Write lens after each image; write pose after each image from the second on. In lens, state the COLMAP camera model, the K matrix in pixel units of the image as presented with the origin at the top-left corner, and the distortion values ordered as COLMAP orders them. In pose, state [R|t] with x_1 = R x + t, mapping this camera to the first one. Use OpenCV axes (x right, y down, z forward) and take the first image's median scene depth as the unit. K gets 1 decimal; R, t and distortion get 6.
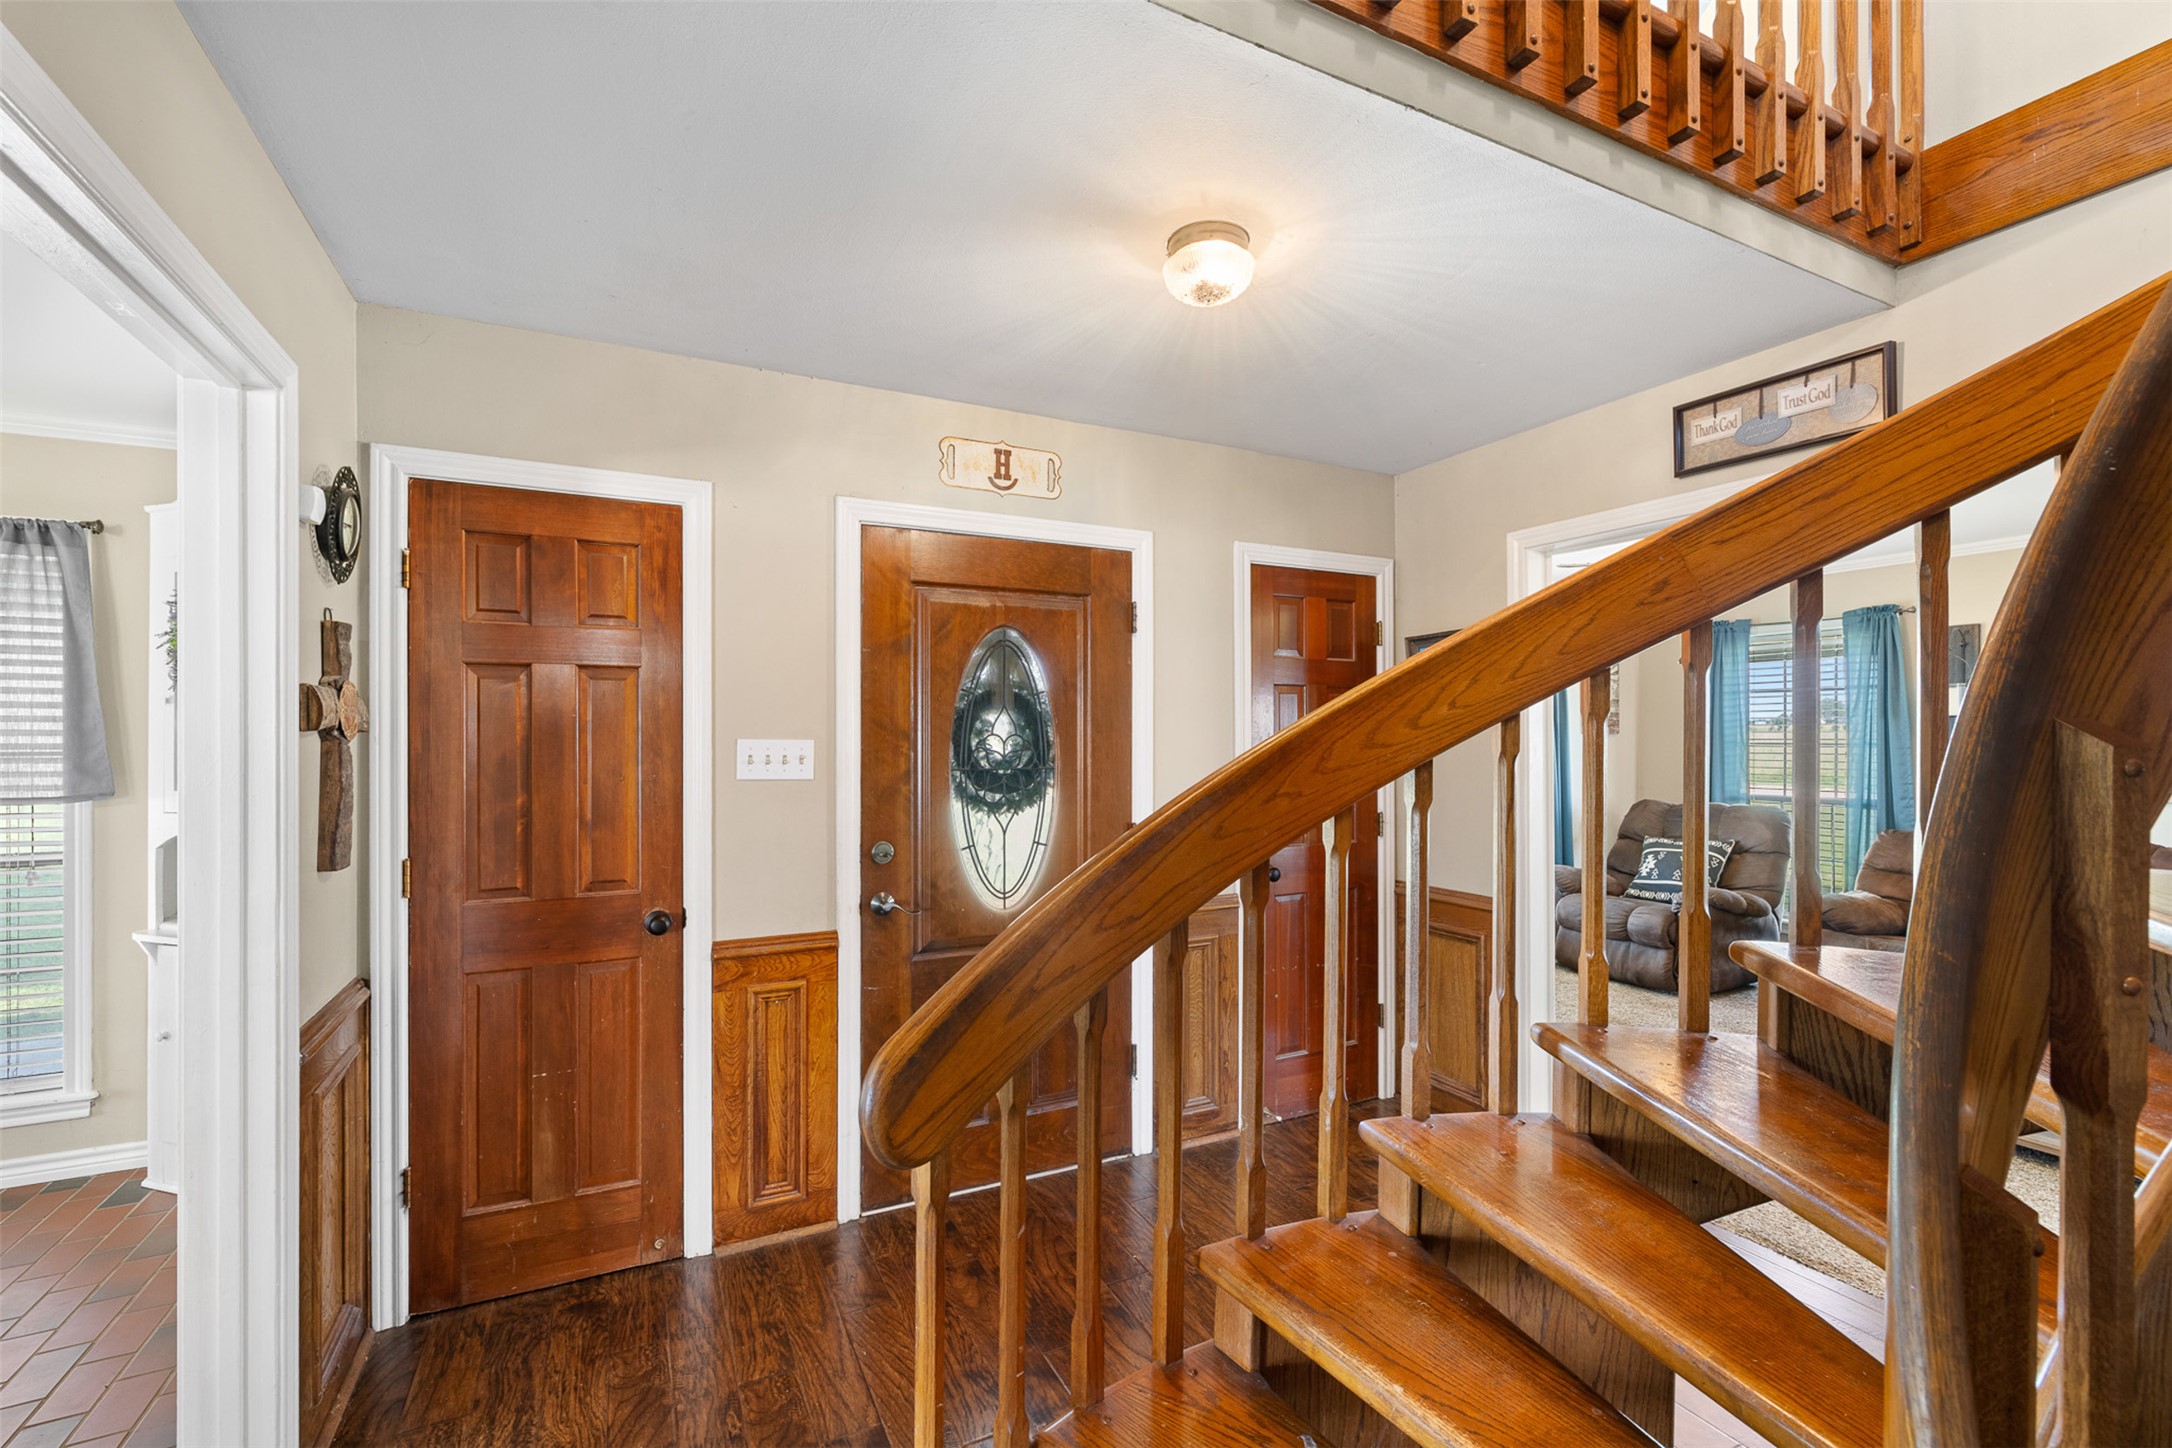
lens RADIAL K [[922.4, 0, 1083.5], [0, 922.4, 729.4], [0, 0, 1]] dist [-0.000993, 0.000056]
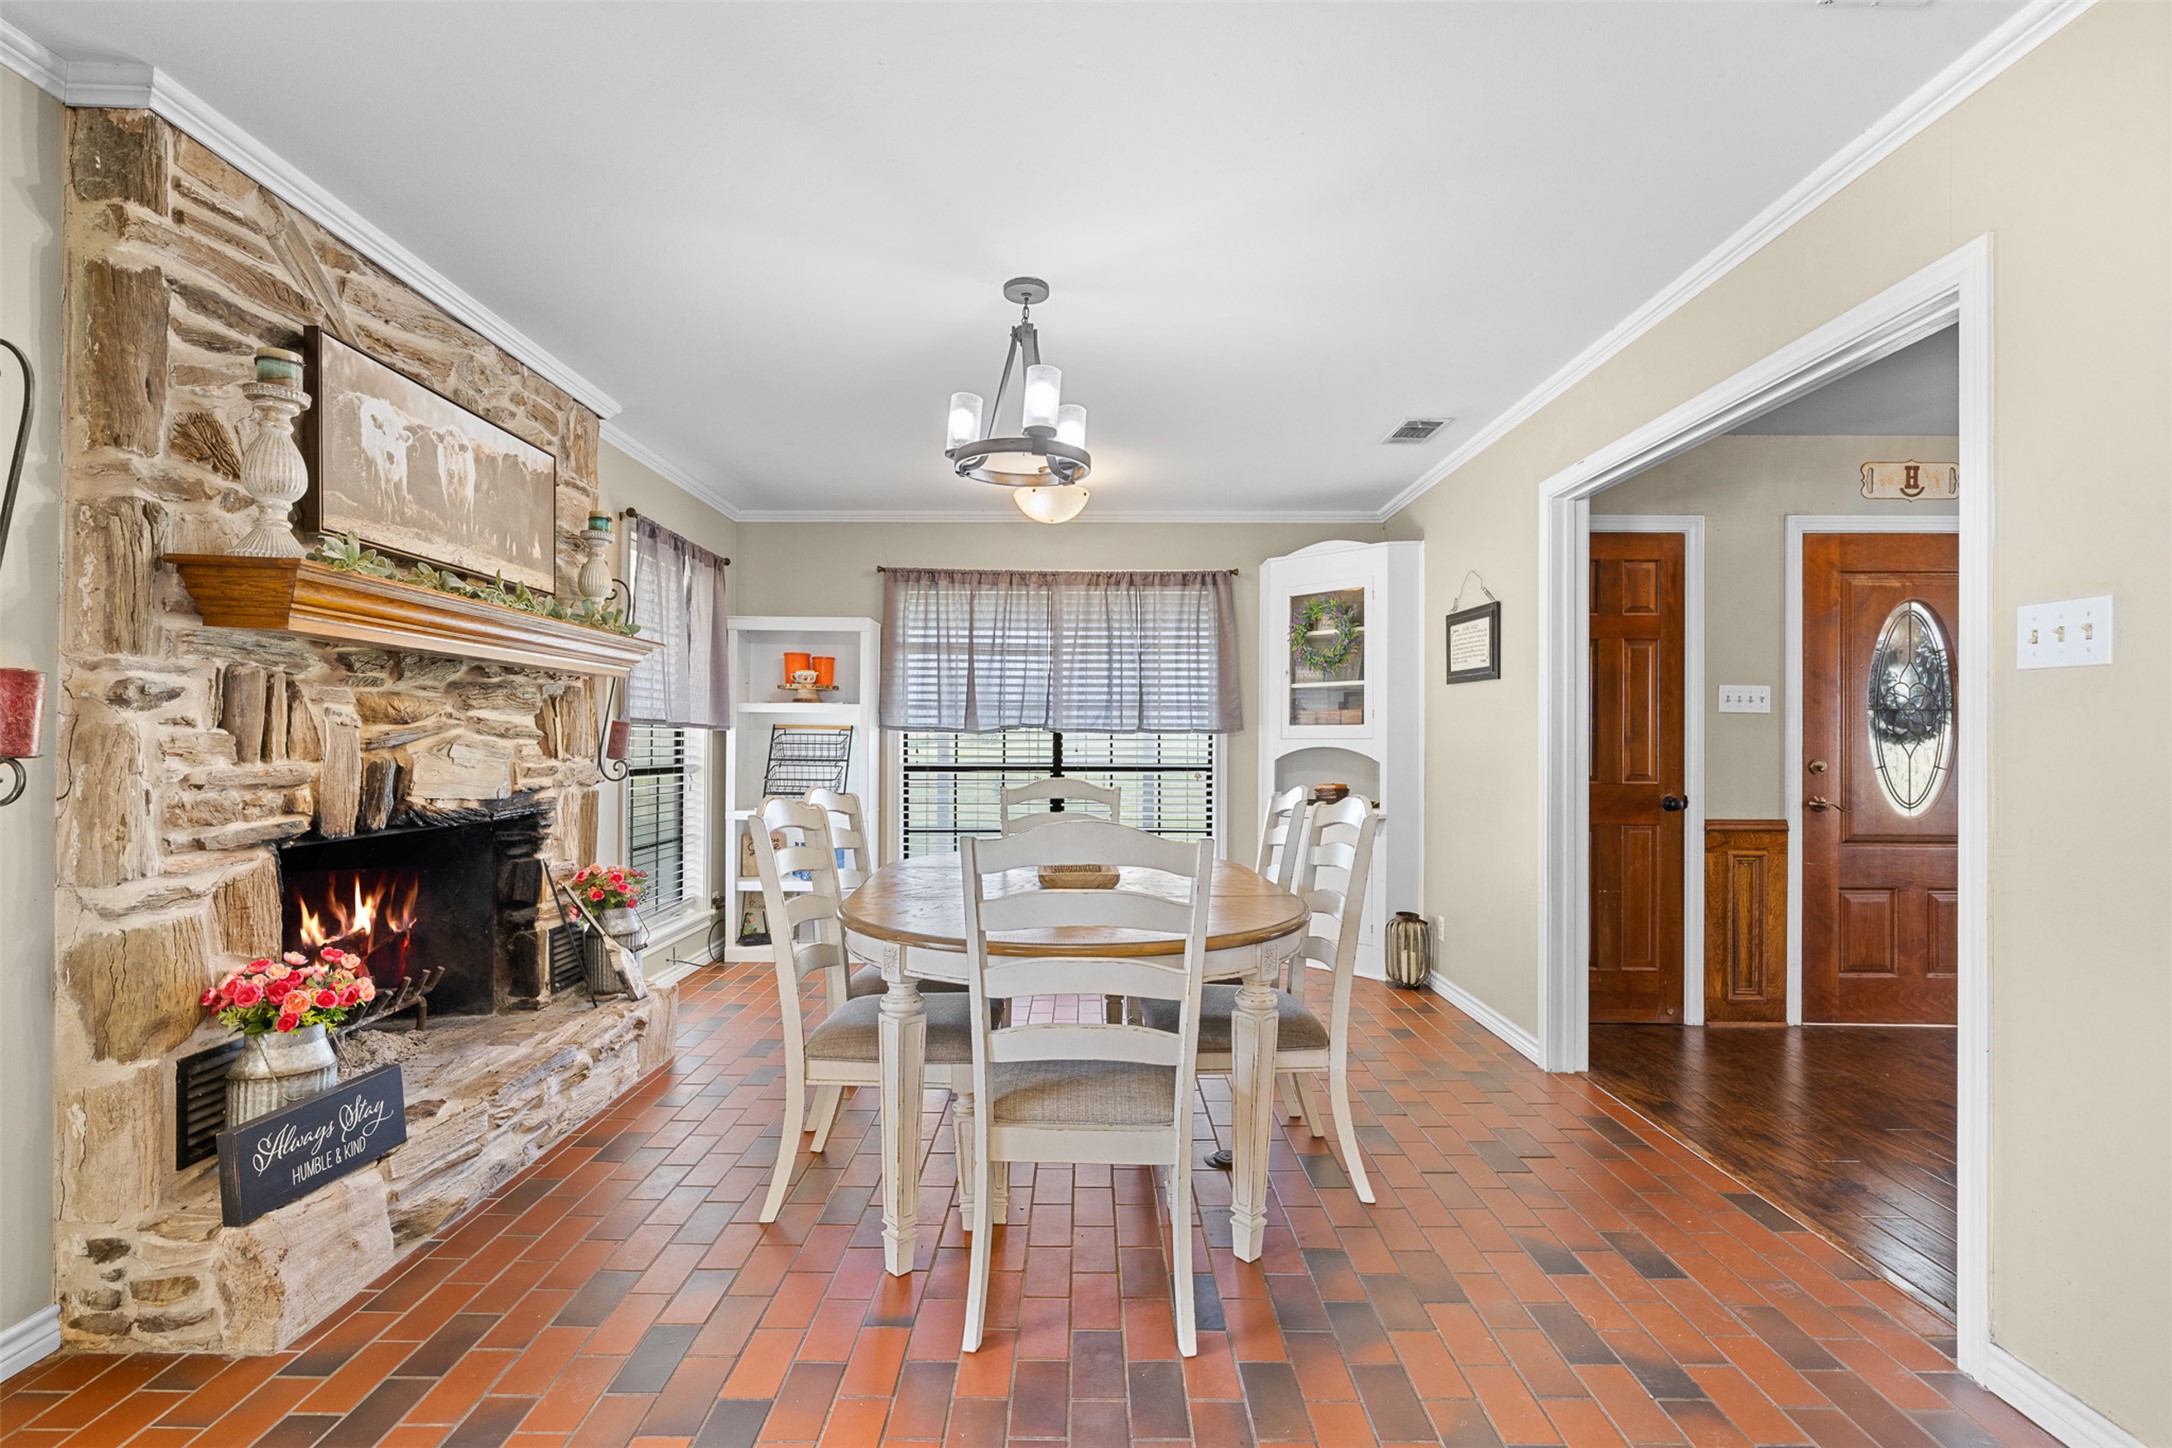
lens RADIAL K [[1013.3, 0, 1086.3], [0, 1013.3, 731.0], [0, 0, 1]] dist [0.003755, 0.000053]
pose [[0.893661, 0.001028, -0.448741, -0.539938], [-0.002357, 0.999994, -0.002403, 0.088850], [0.448736, 0.003206, 0.893659, -0.906575]]
